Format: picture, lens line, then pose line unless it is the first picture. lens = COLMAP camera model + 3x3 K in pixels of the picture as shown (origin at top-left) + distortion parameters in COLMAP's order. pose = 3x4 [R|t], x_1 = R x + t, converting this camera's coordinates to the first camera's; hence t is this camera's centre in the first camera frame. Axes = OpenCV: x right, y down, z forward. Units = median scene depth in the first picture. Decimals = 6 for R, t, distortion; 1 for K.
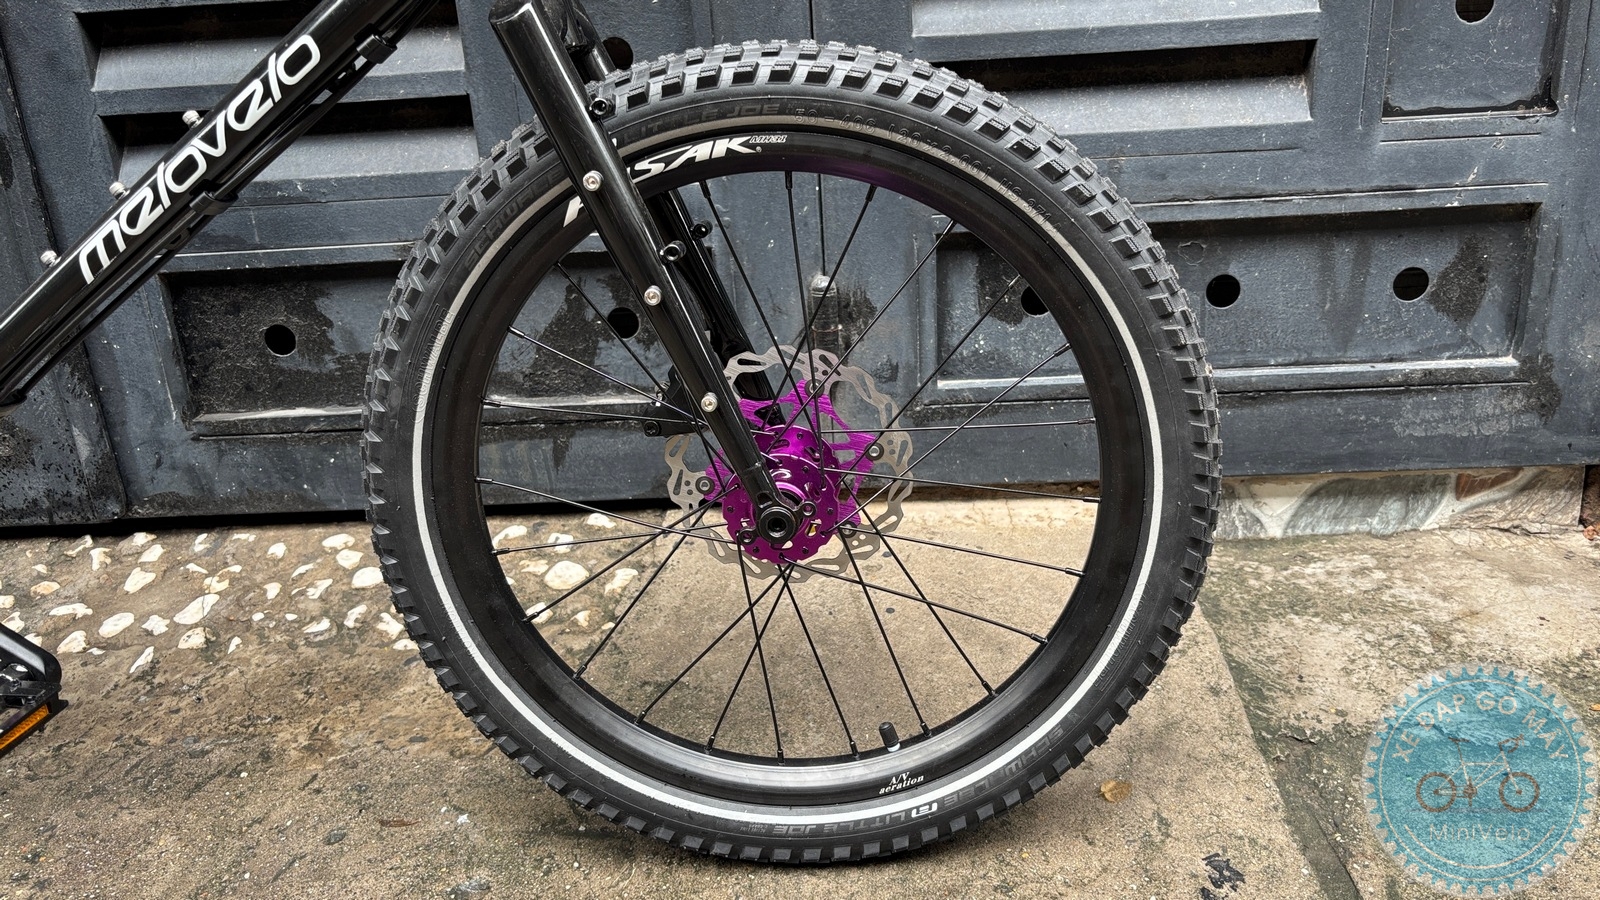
lens RADIAL K [[1216.5, 0, 808.1], [0, 1216.5, 453.4], [0, 0, 1]] dist [0.008338, 0.003345]
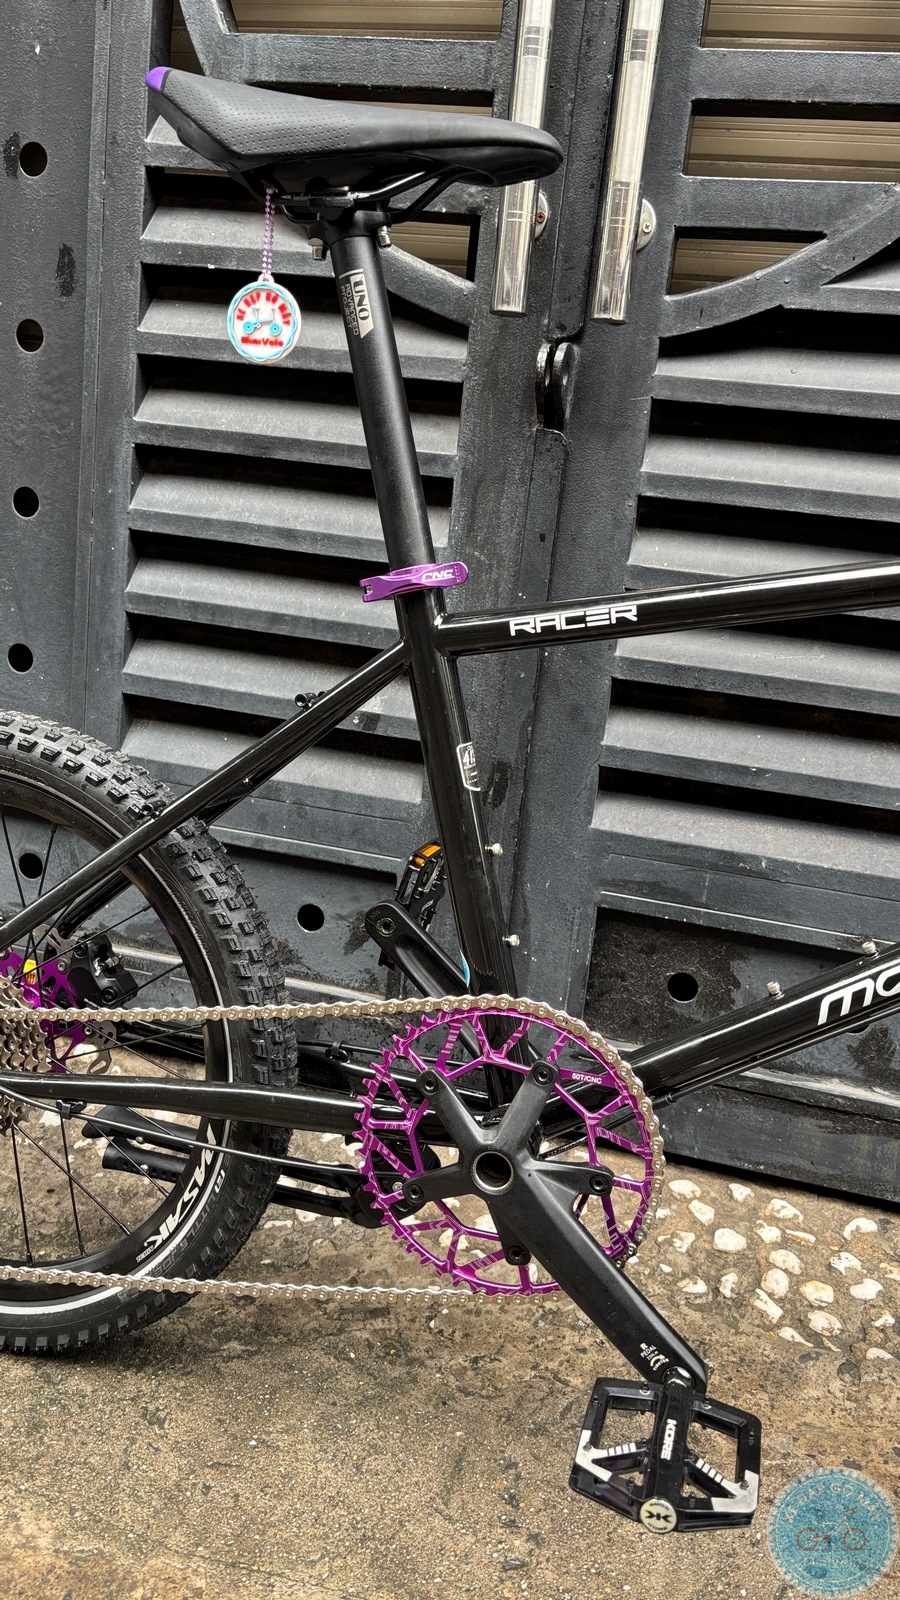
lens RADIAL K [[1216.5, 0, 450.2], [0, 1216.5, 808.7], [0, 0, 1]] dist [0.008338, 0.003345]
pose [[0.964514, 0.206428, -0.164621, -0.520097], [-0.225198, 0.968663, -0.104771, -0.093313], [0.137835, 0.138125, 0.980777, -0.082899]]
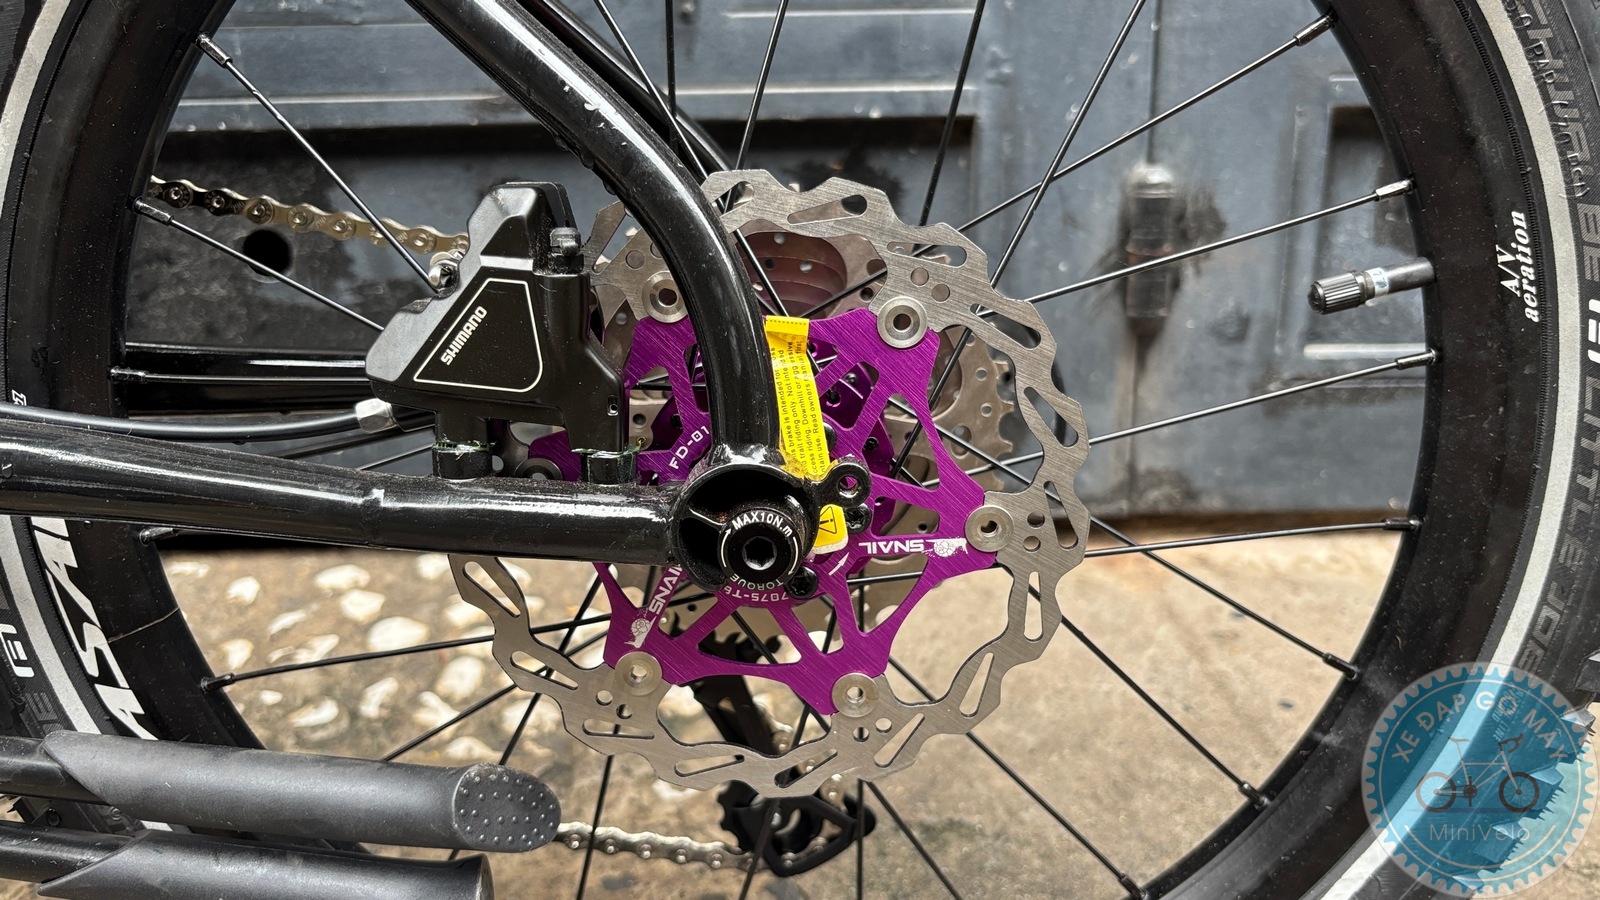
lens RADIAL K [[1245.3, 0, 787.9], [0, 1245.3, 462.9], [0, 0, 1]] dist [0.001852, 0.017183]
pose [[0.998718, 0.025291, 0.043846, -0.202964], [-0.022738, 0.998070, -0.057781, 0.049205], [-0.045223, 0.056710, 0.997366, 0.374975]]
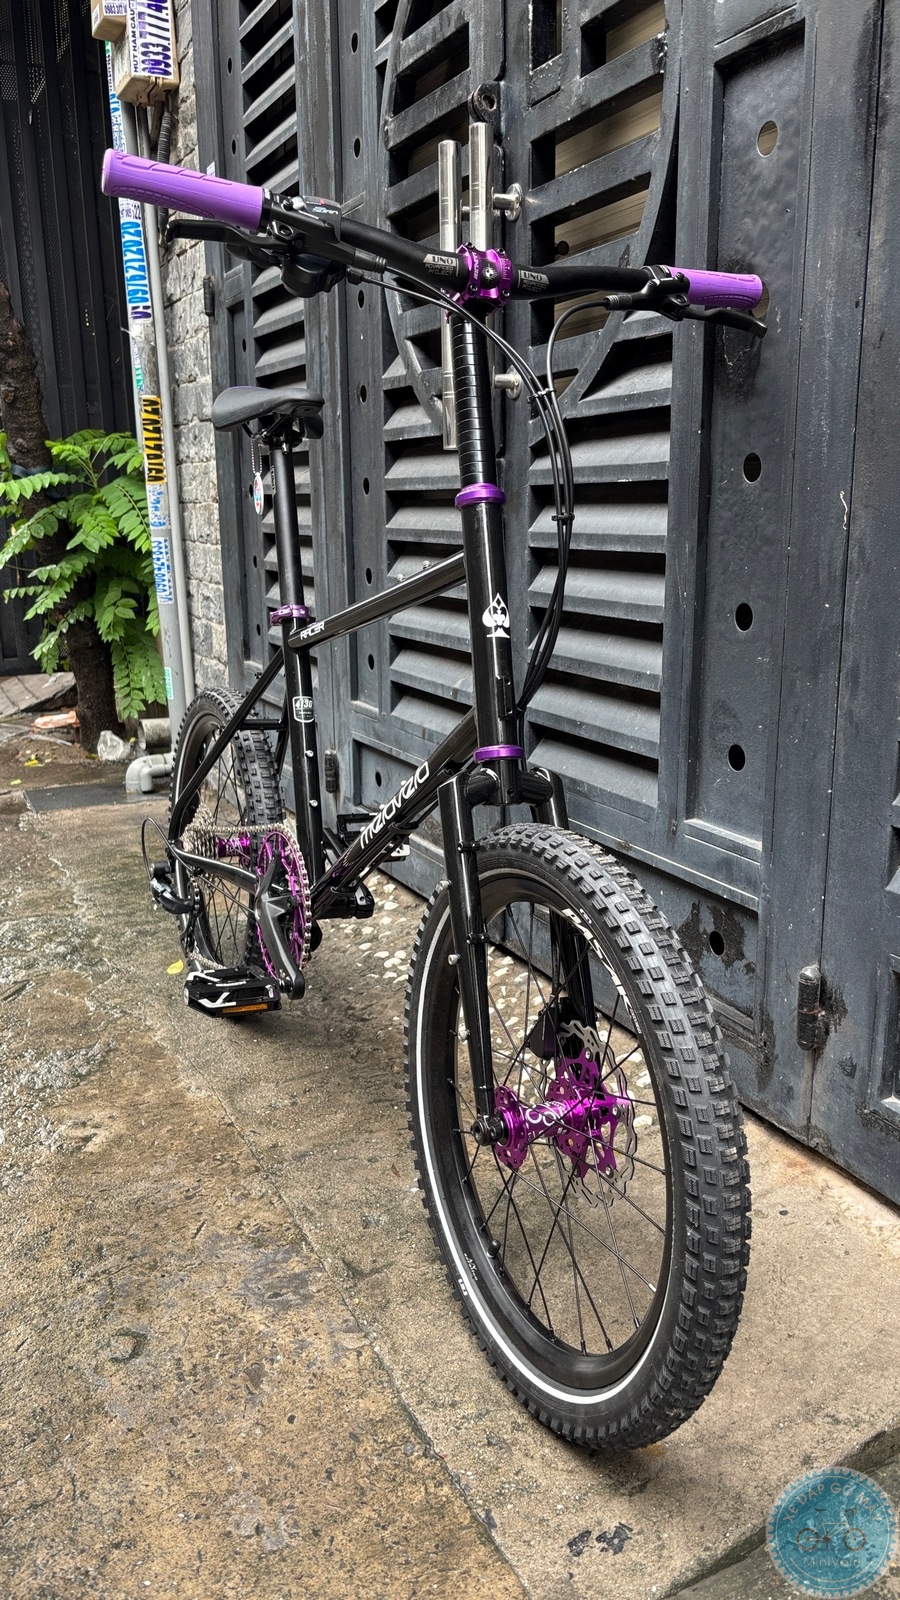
lens RADIAL K [[1221.0, 0, 456.0], [0, 1221.0, 793.3], [0, 0, 1]] dist [0.060996, -0.103710]
pose [[0.478734, 0.252857, -0.840760, 0.817374], [-0.321245, 0.941671, 0.100288, -0.315973], [0.817078, 0.222079, 0.532039, 0.038332]]
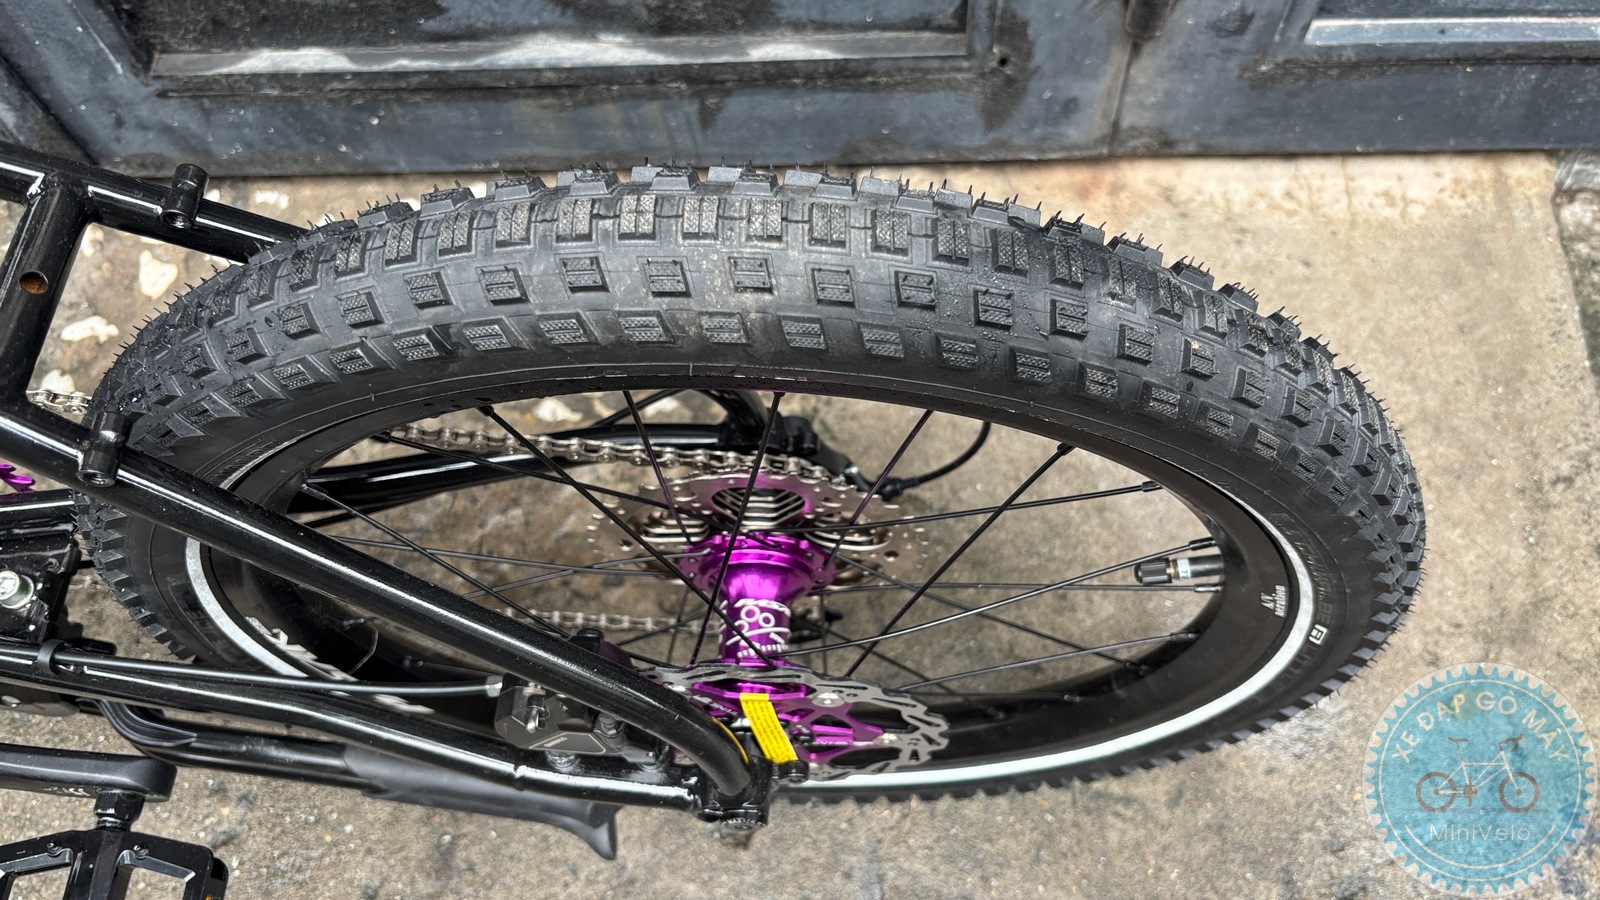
lens RADIAL K [[1239.8, 0, 802.6], [0, 1239.8, 464.3], [0, 0, 1]] dist [0.014084, -0.041050]
pose [[0.999750, -0.018892, 0.011985, -0.178072], [0.005492, 0.726552, 0.687090, -0.358891], [-0.021688, -0.686852, 0.726474, 0.391971]]
